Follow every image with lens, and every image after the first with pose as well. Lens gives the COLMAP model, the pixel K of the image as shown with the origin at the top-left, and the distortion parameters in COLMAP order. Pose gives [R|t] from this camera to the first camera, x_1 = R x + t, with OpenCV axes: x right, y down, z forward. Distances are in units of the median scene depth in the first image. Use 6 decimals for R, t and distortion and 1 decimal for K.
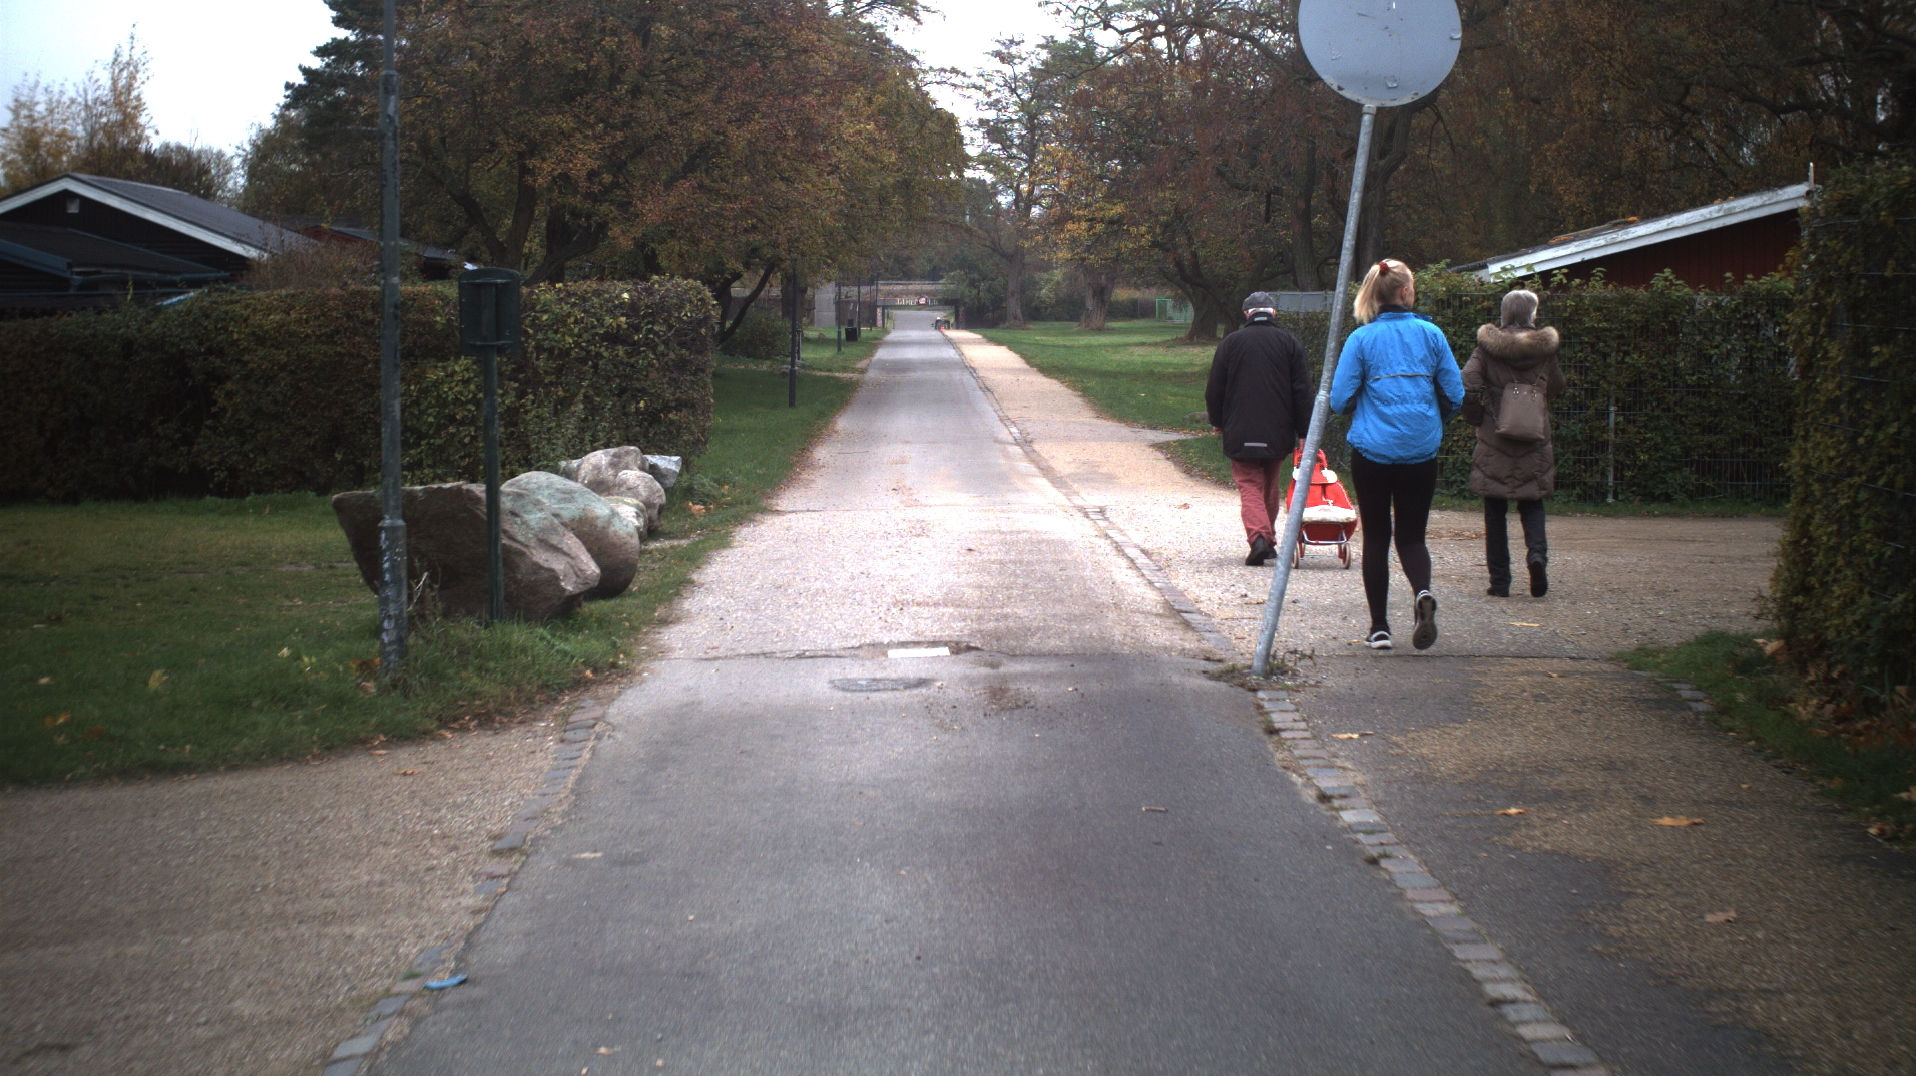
lens RADIAL K [[3306.7, 0, 958.0], [0, 3306.7, 538.0], [0, 0, 1]] dist [-0.191352, -0.190838]
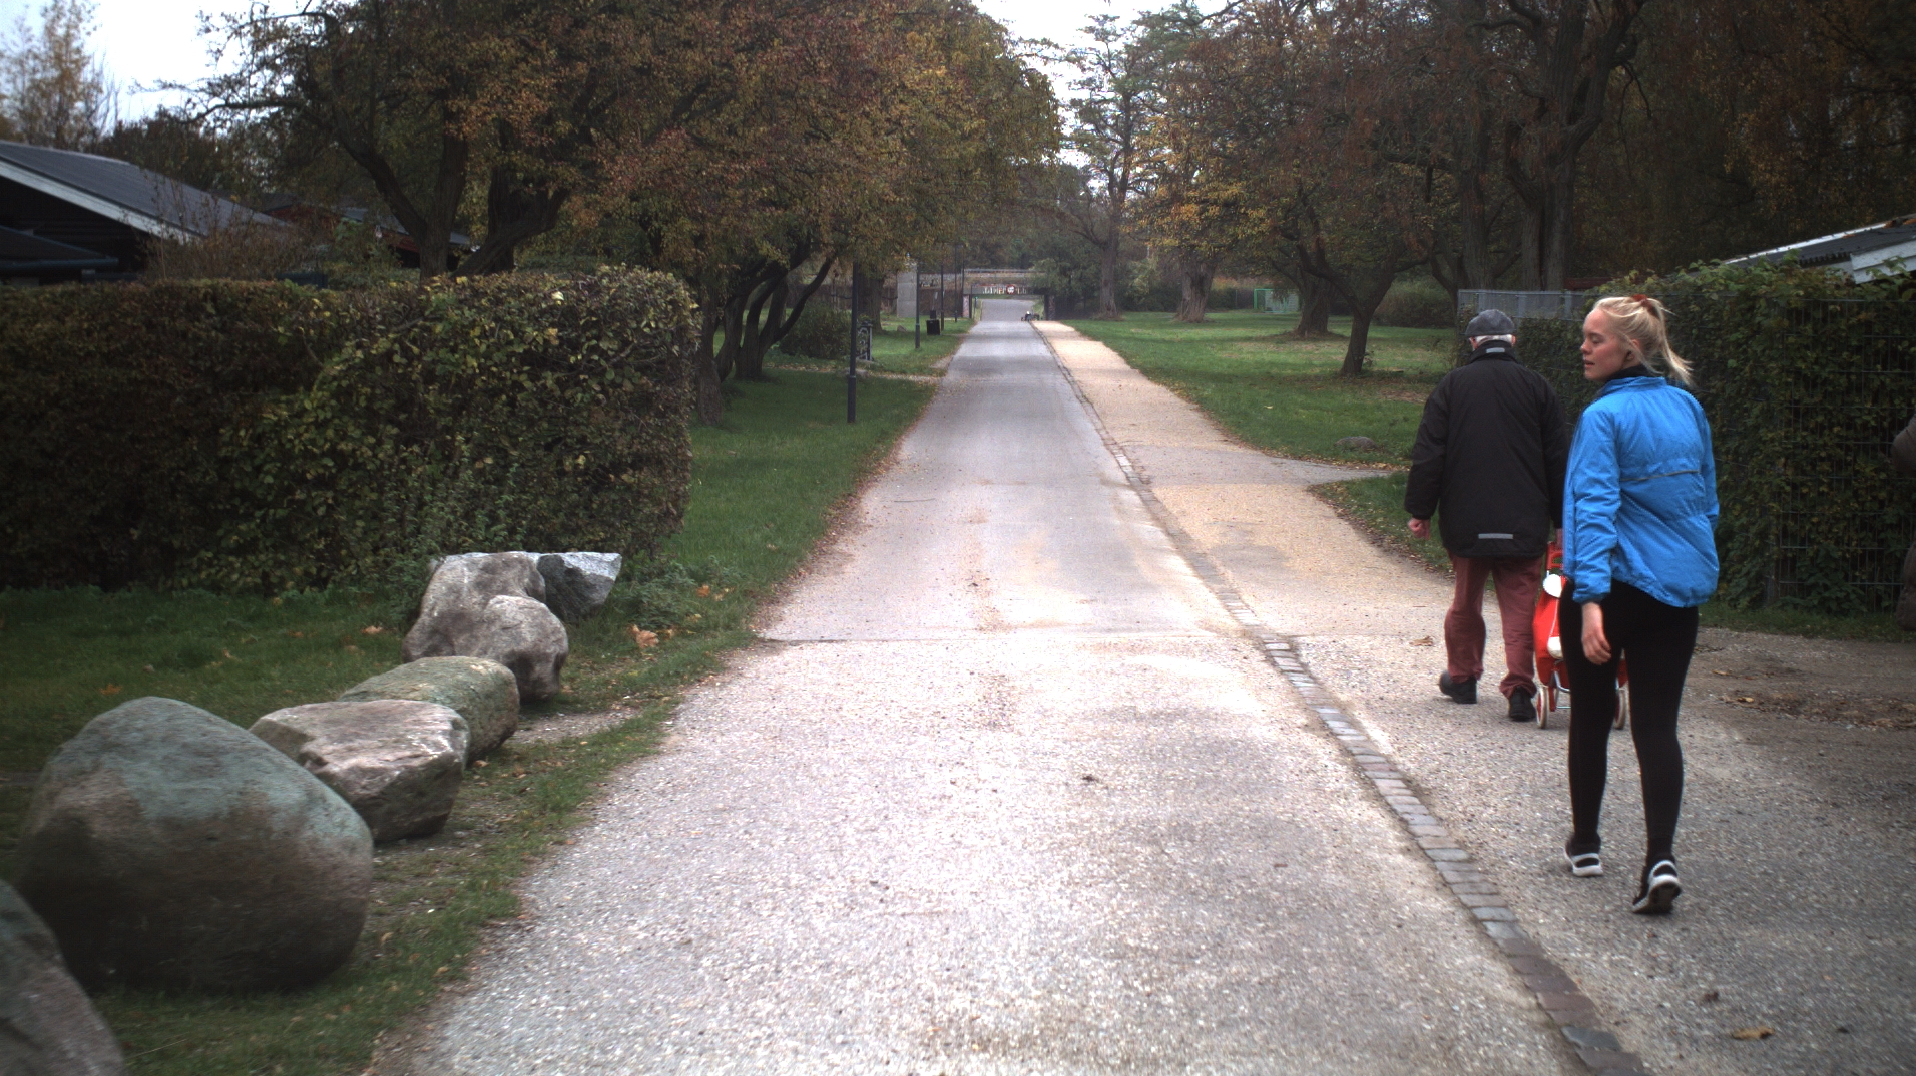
lens RADIAL K [[3306.7, 0, 958.0], [0, 3306.7, 538.0], [0, 0, 1]] dist [-0.191352, -0.190838]
pose [[0.999633, 0.005911, -0.026448, -0.001031], [-0.005811, 0.999976, 0.003874, -0.010757], [0.026470, -0.003719, 0.999643, 0.131443]]
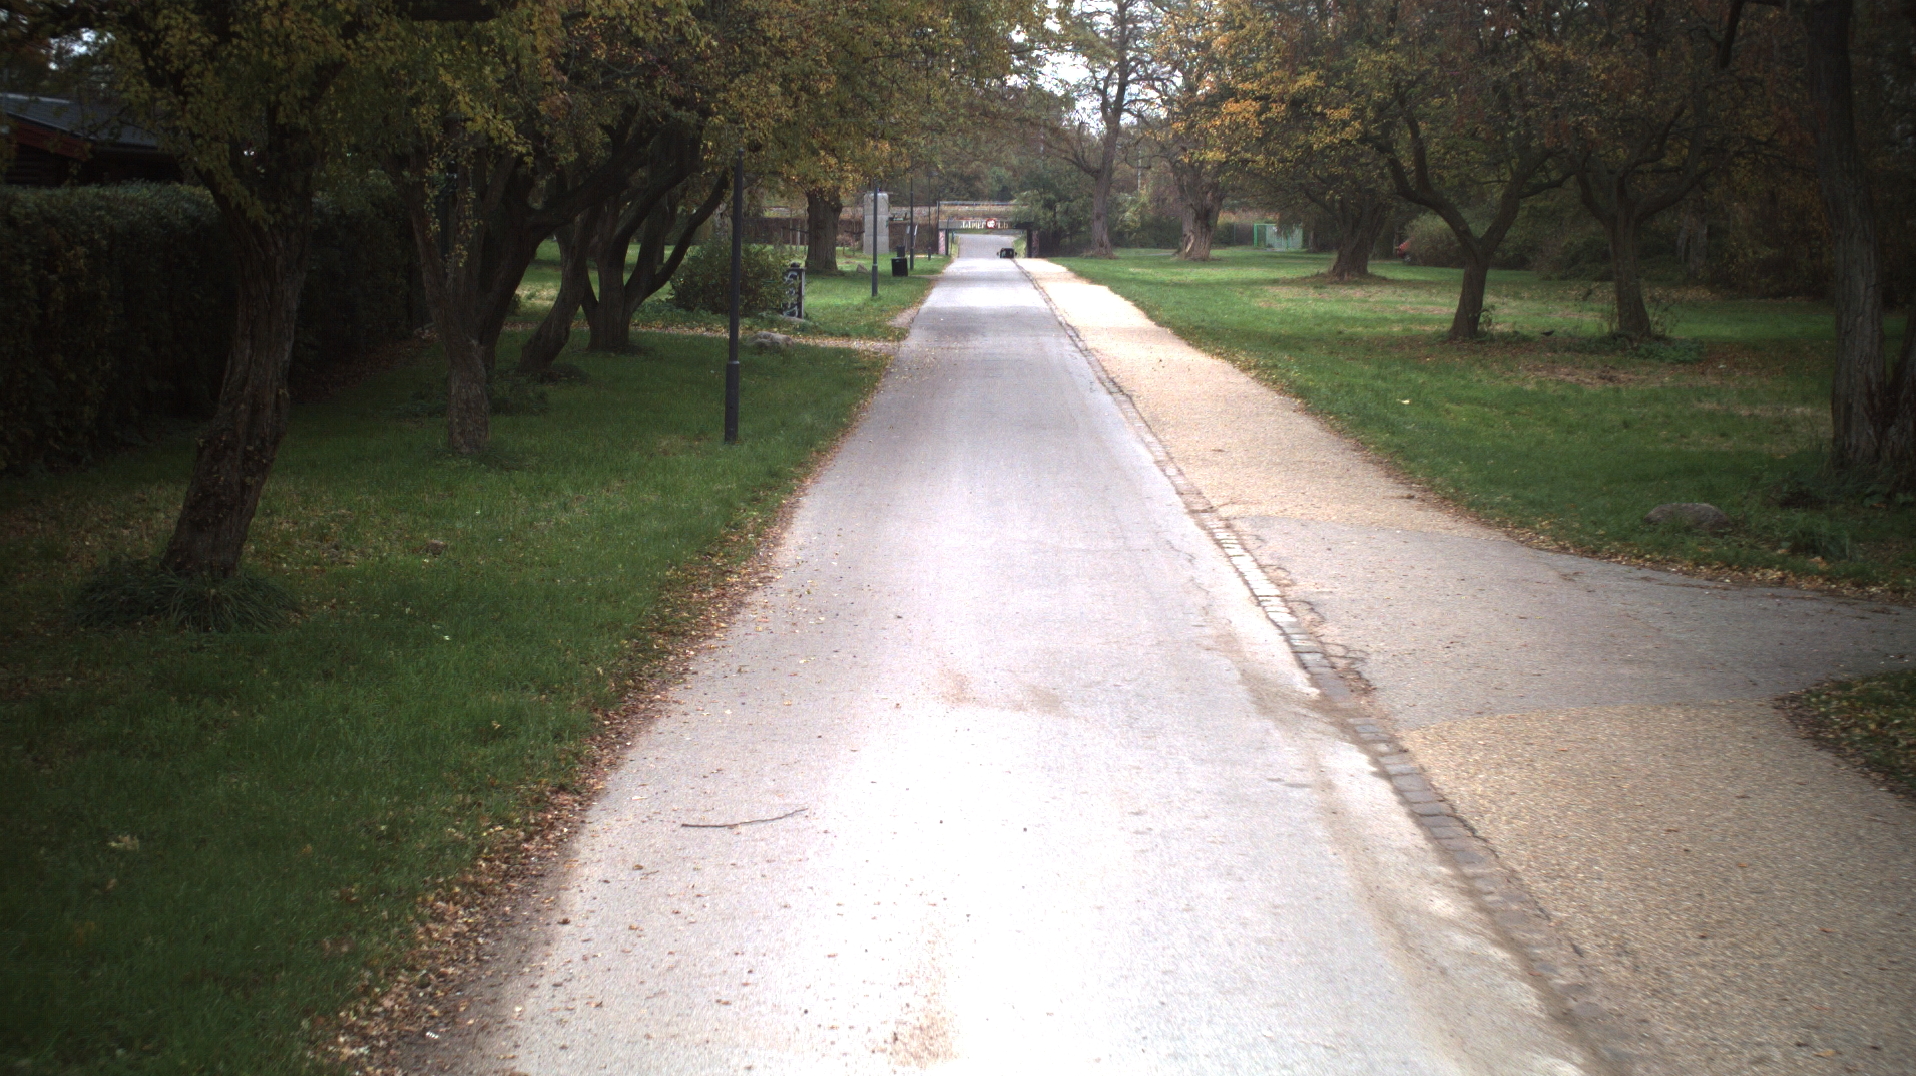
lens RADIAL K [[3306.7, 0, 958.0], [0, 3306.7, 538.0], [0, 0, 1]] dist [-0.191352, -0.190838]
pose [[0.999776, 0.008150, -0.019550, -0.005540], [-0.007694, 0.999699, 0.023279, -0.028264], [0.019734, -0.023124, 0.999538, 0.394185]]
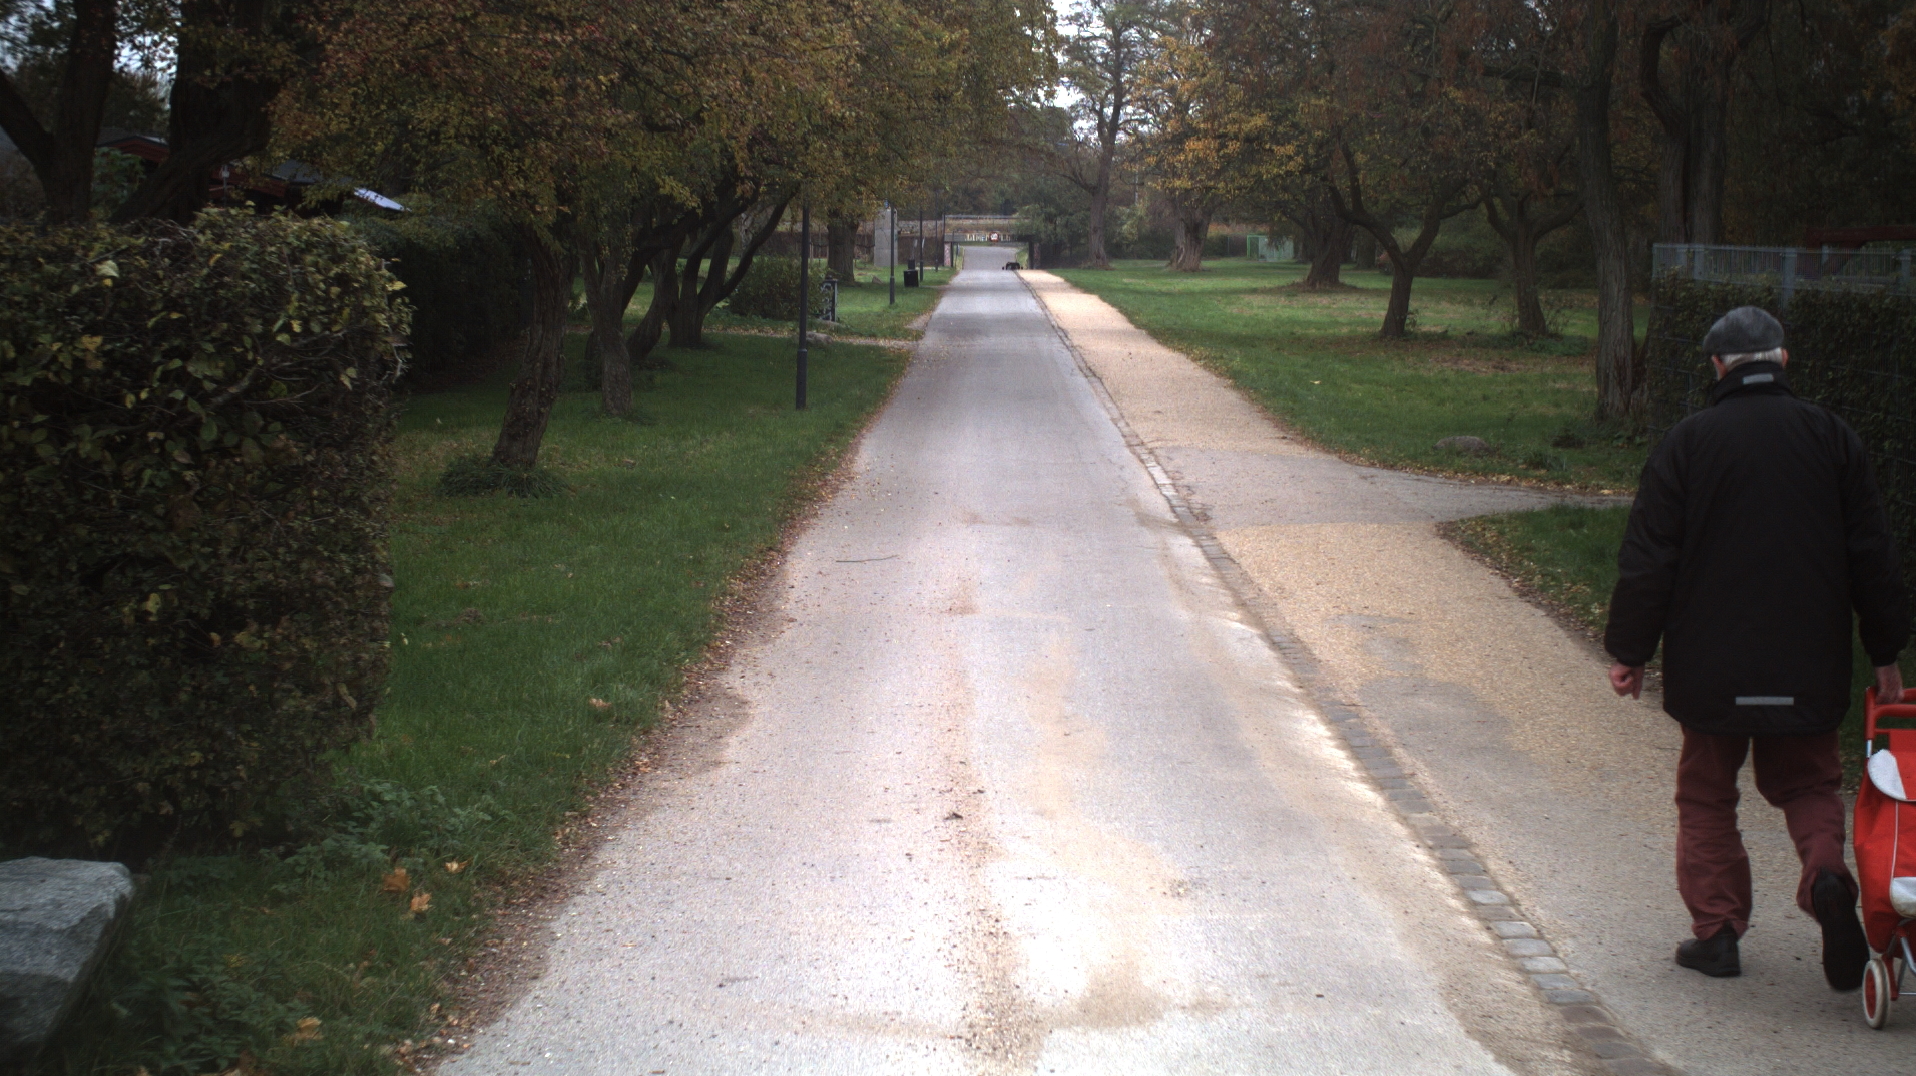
lens RADIAL K [[3306.7, 0, 958.0], [0, 3306.7, 538.0], [0, 0, 1]] dist [-0.191352, -0.190838]
pose [[0.999769, 0.004636, -0.020977, -0.003881], [-0.004216, 0.999791, 0.020007, -0.020760], [0.021066, -0.019914, 0.999580, 0.262836]]
